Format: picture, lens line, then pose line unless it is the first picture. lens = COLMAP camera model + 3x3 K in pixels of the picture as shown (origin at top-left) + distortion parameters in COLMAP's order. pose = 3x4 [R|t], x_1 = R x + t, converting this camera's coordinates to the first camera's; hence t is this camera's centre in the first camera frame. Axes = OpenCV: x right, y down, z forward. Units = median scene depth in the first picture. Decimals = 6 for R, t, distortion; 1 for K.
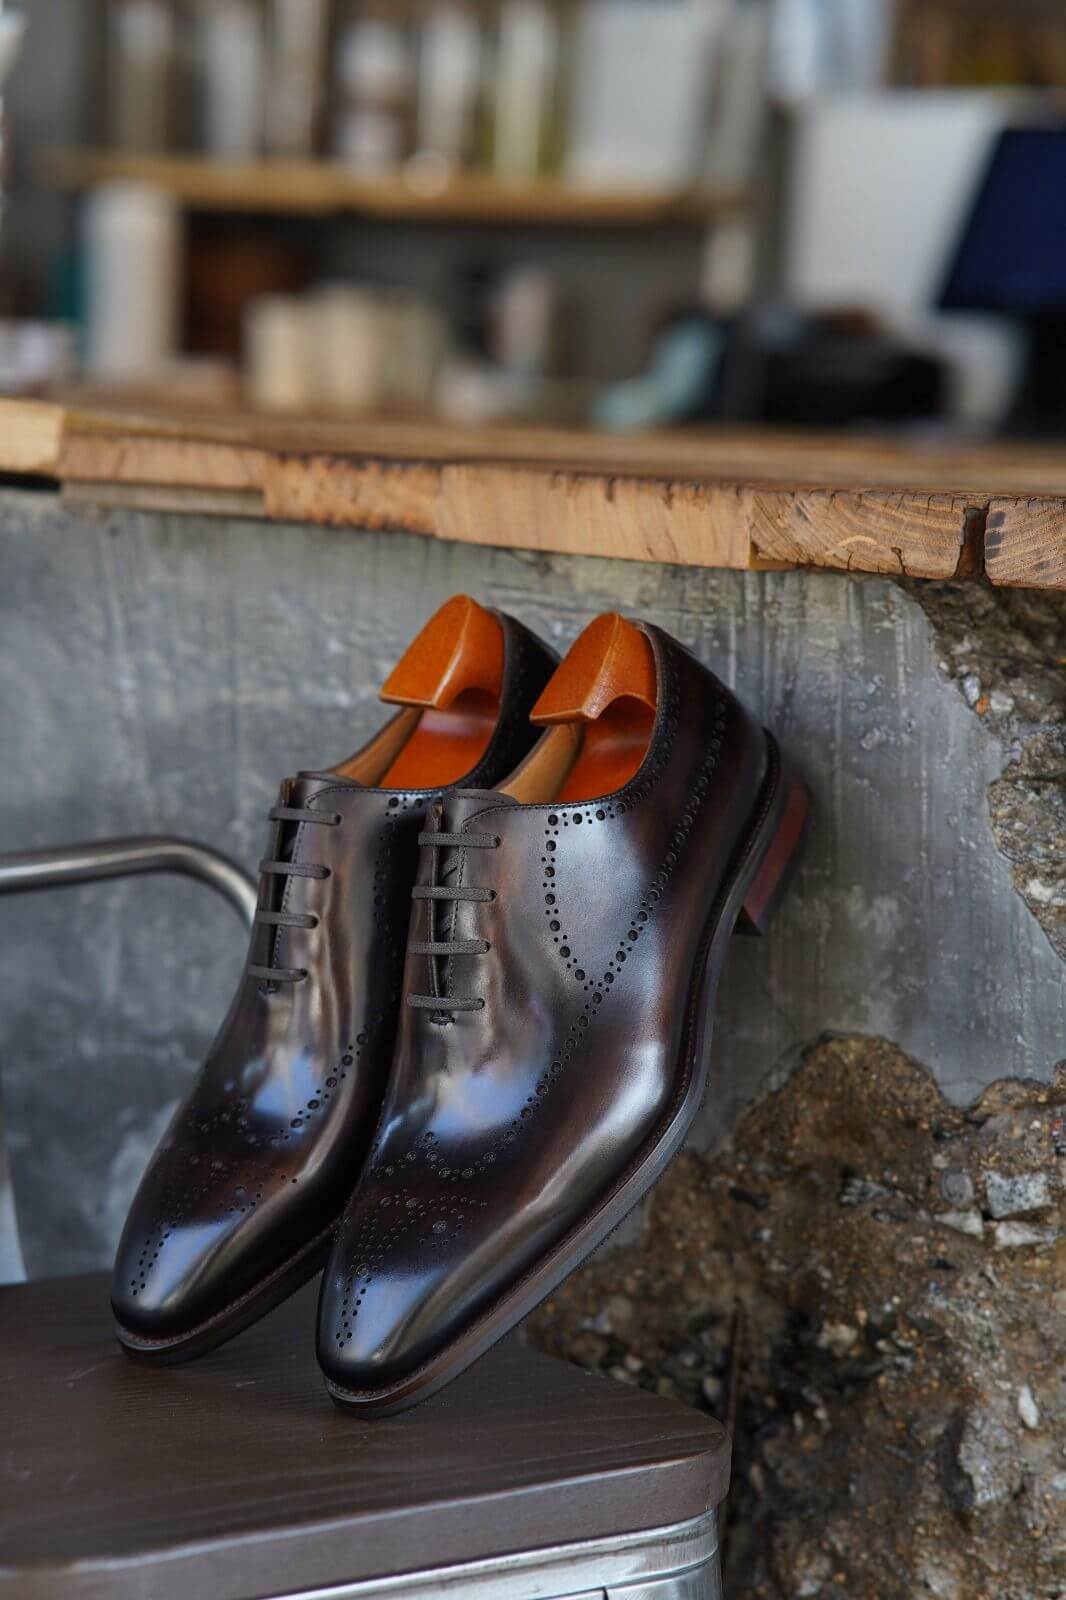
lens RADIAL K [[4046.9, 0, 533.0], [0, 4046.9, 800.0], [0, 0, 1]] dist [0.627217, 0.040897]
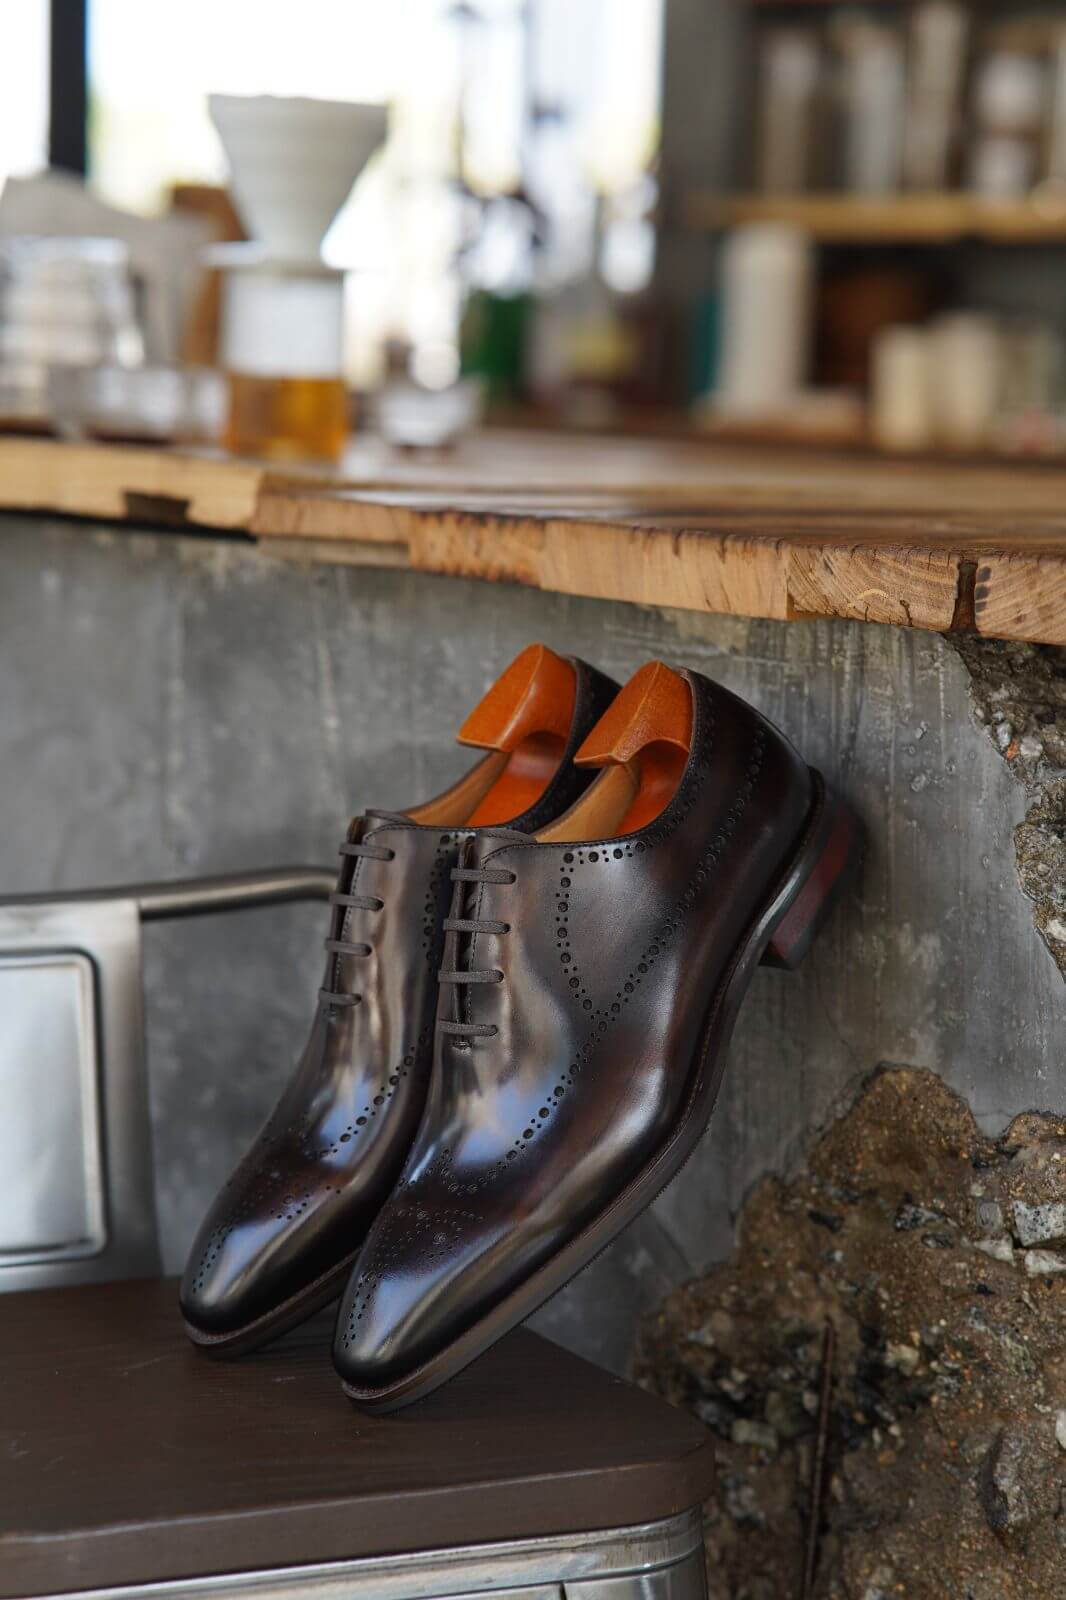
lens RADIAL K [[3999.9, 0, 533.0], [0, 3999.9, 800.0], [0, 0, 1]] dist [0.592044, -0.340312]
pose [[0.980421, 0.006534, -0.196806, 0.189914], [-0.007191, 0.999971, -0.002621, -0.007034], [0.196783, 0.003985, 0.980439, -0.029136]]
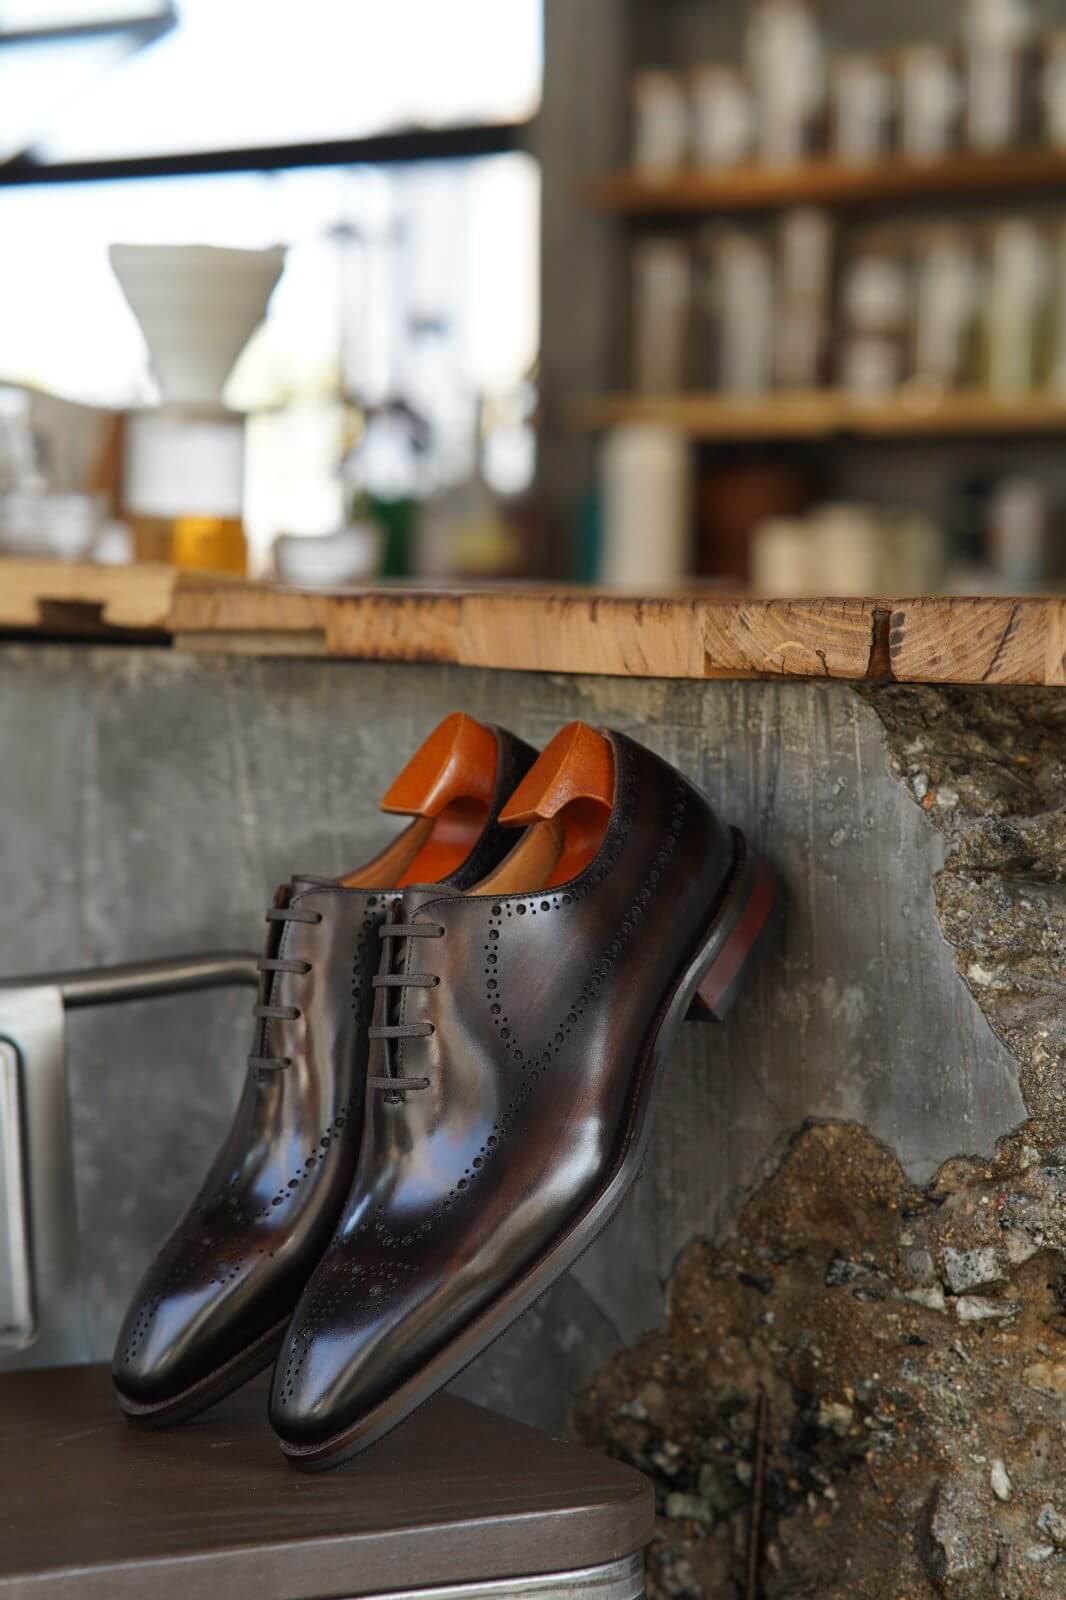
lens RADIAL K [[3990.2, 0, 530.9], [0, 3990.2, 776.1], [0, 0, 1]] dist [0.617721, -1.046158]
pose [[0.985485, -0.025632, -0.167816, 0.180492], [0.014633, 0.997682, -0.066457, 0.037357], [0.169130, 0.063036, 0.983576, -0.038026]]
